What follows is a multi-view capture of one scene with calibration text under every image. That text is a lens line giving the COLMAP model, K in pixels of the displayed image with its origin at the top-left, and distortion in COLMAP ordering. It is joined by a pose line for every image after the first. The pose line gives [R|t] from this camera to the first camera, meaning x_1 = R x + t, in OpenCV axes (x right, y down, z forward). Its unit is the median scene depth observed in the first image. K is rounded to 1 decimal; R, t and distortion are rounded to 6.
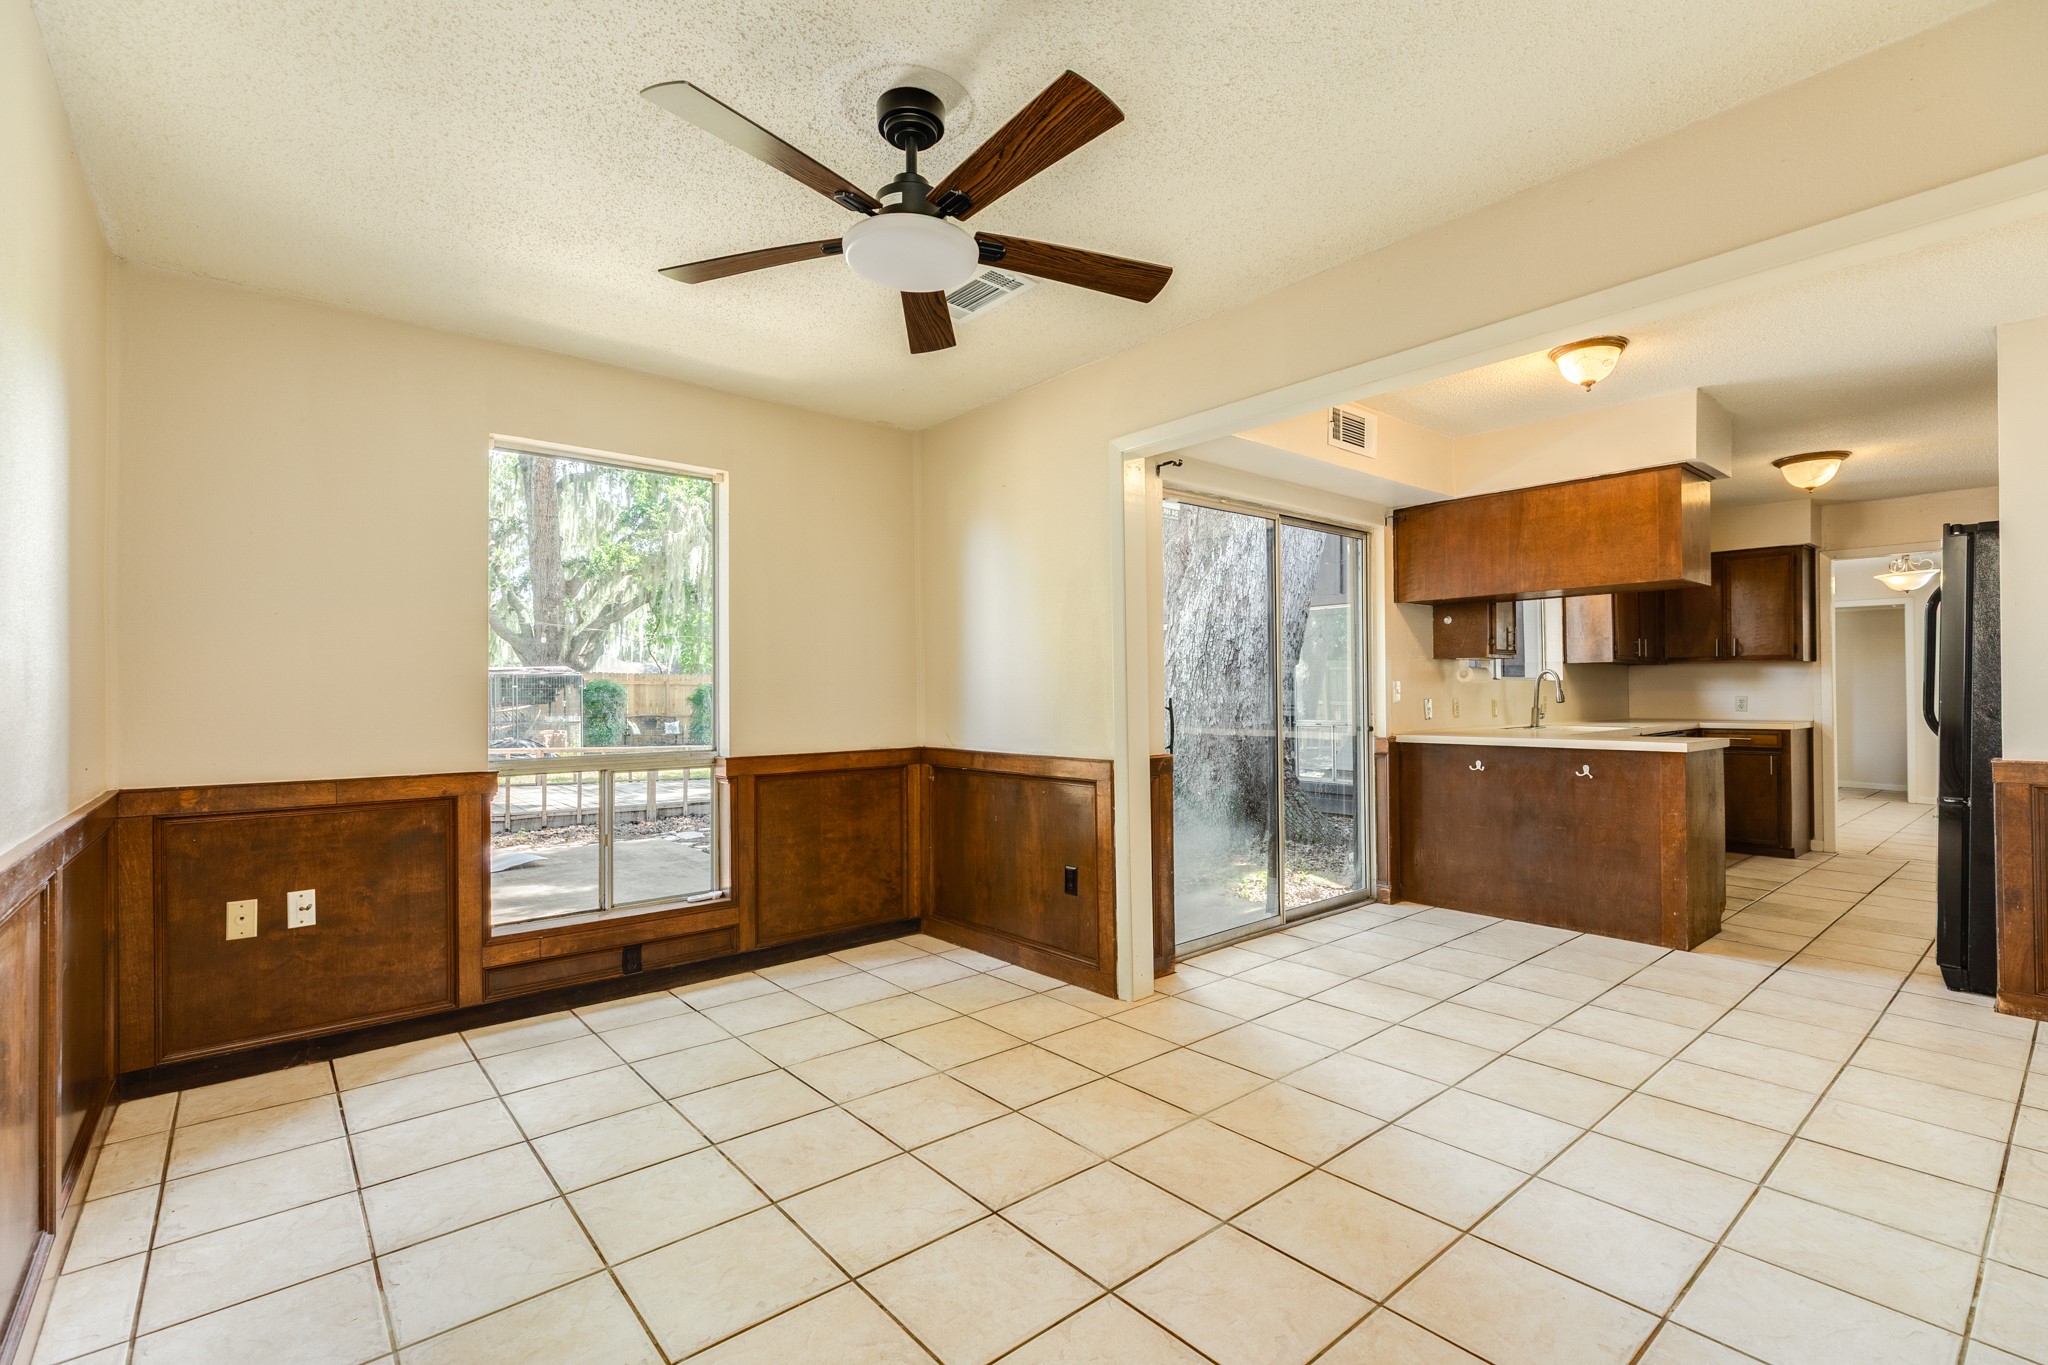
lens RADIAL K [[919.0, 0, 1021.6], [0, 919.0, 688.2], [0, 0, 1]] dist [0.010314, -0.001738]
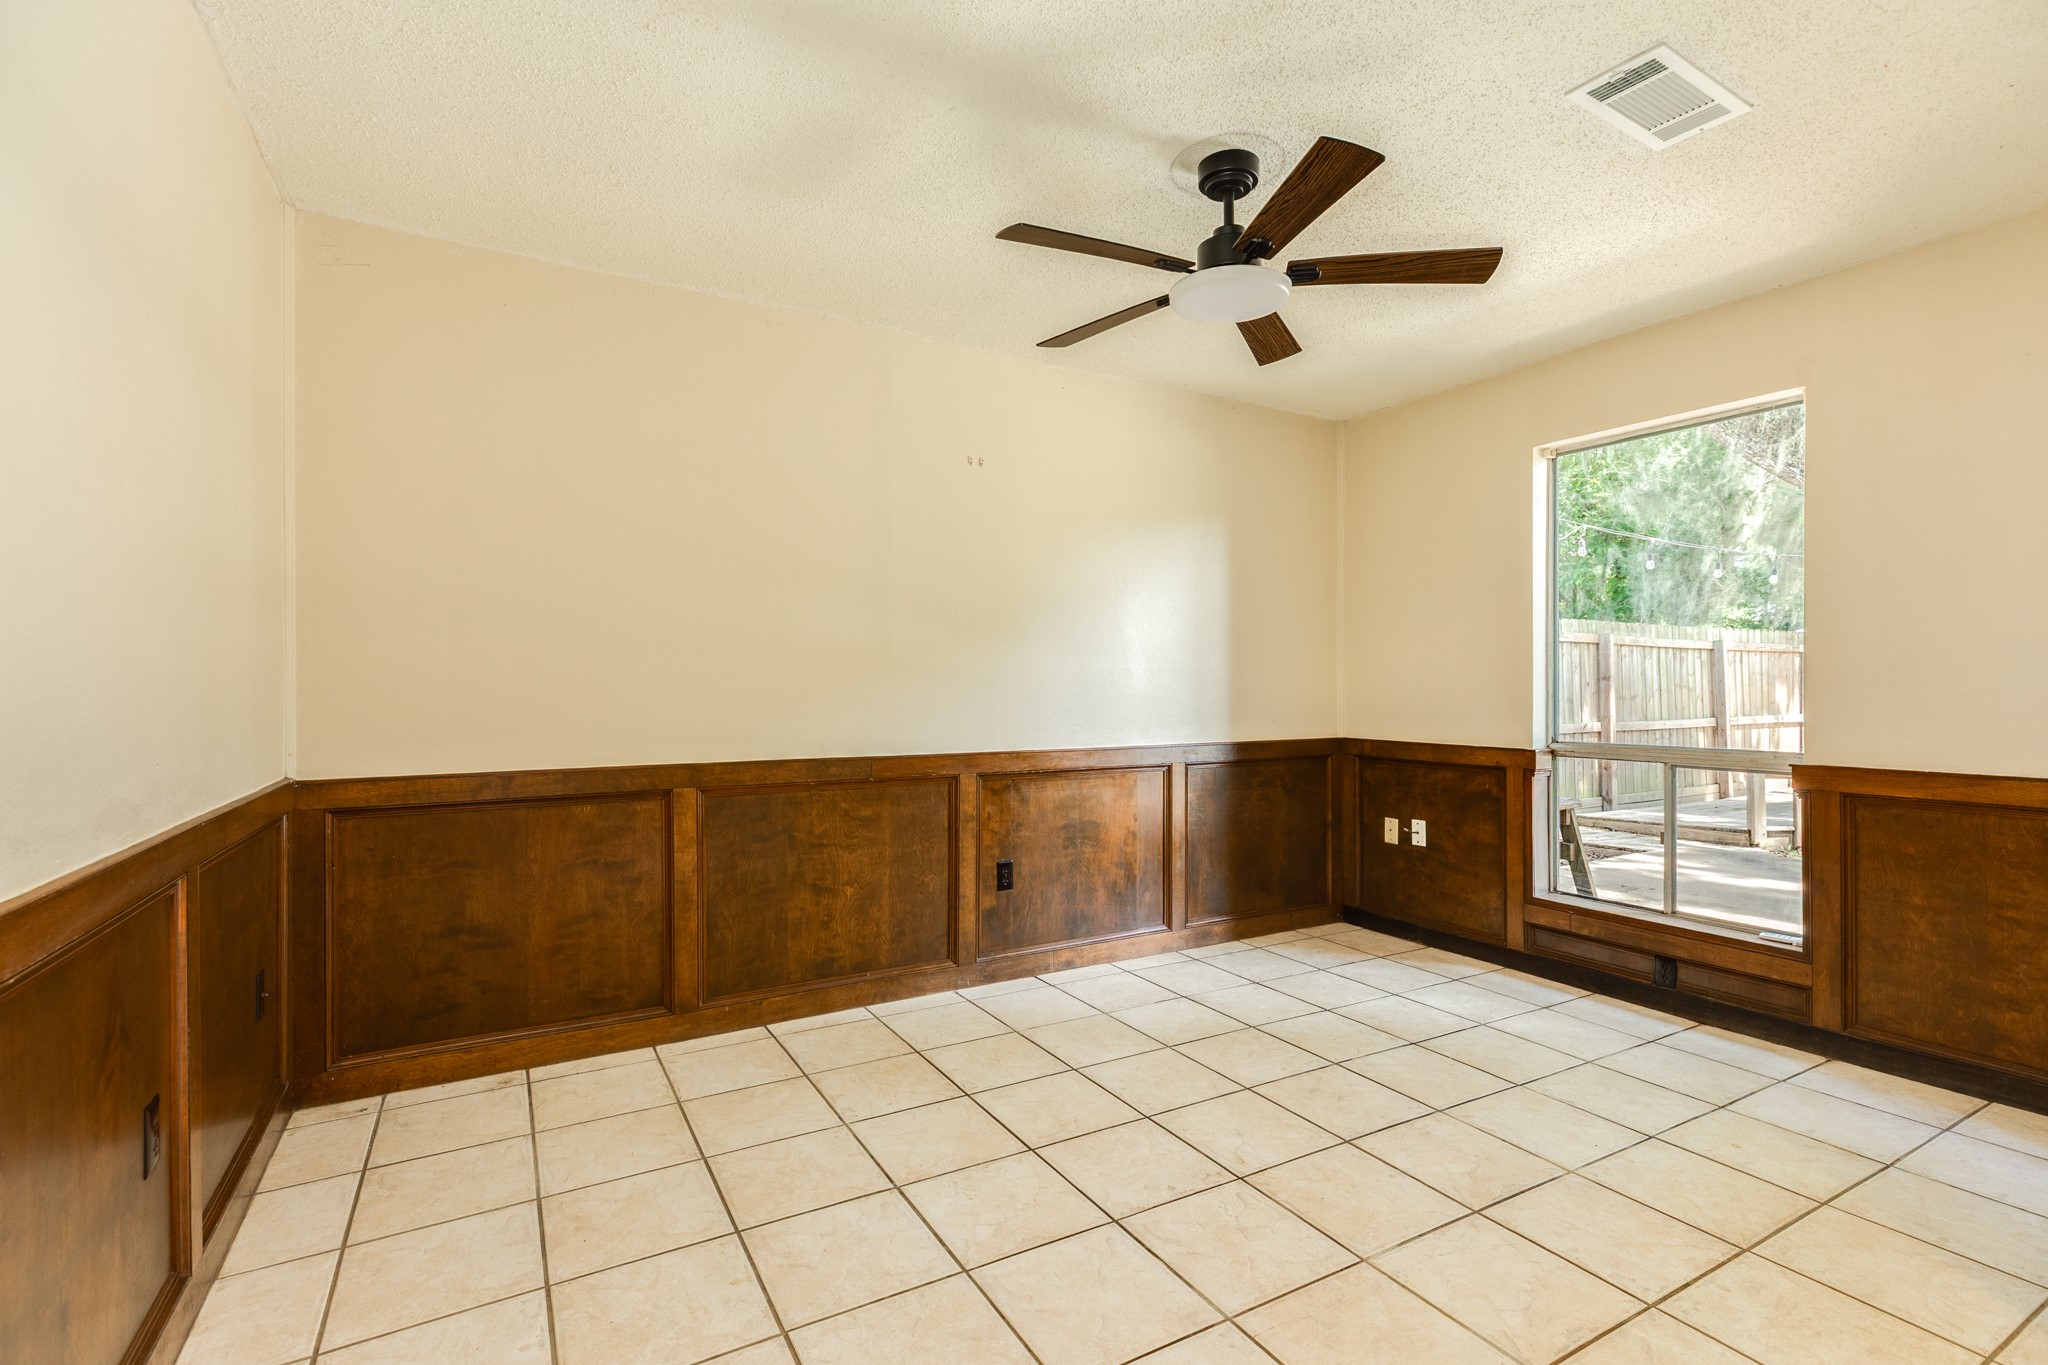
lens RADIAL K [[919.0, 0, 1007.7], [0, 919.0, 686.0], [0, 0, 1]] dist [0.010314, -0.001738]
pose [[-0.178917, 0.009116, -0.983822, 0.665770], [0.008566, 0.999934, 0.007707, -0.001428], [0.983827, -0.007049, -0.178984, 0.592898]]
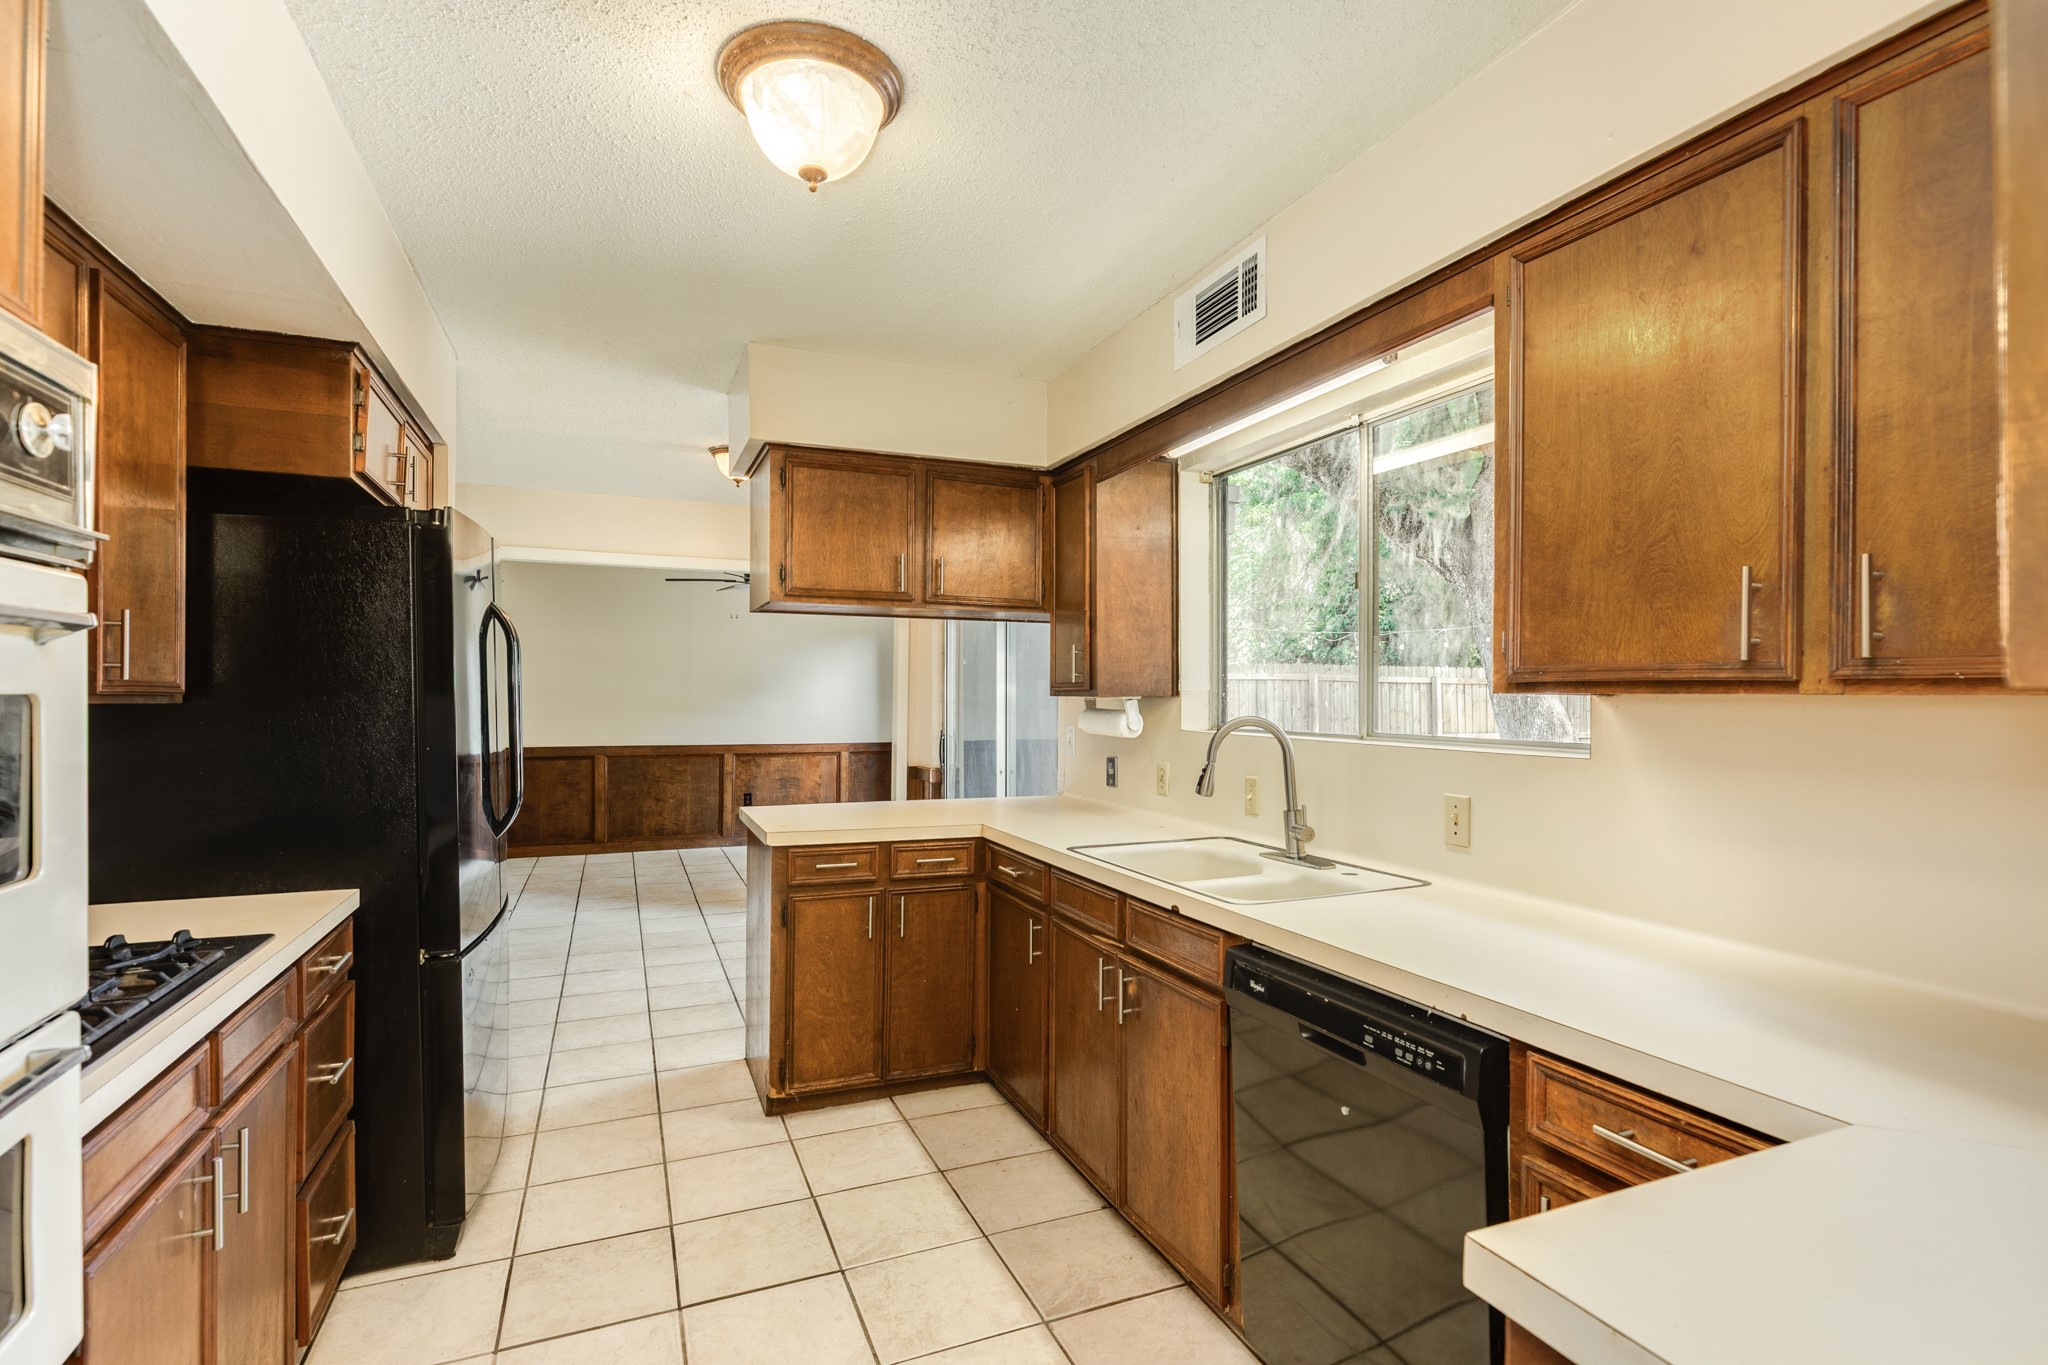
lens RADIAL K [[967.9, 0, 1020.8], [0, 967.9, 686.8], [0, 0, 1]] dist [-0.001356, 0.001939]
pose [[-0.303743, -0.004201, -0.952745, 1.206261], [0.006353, 0.999959, -0.006434, -0.022395], [0.952733, -0.008007, -0.303704, 1.185066]]
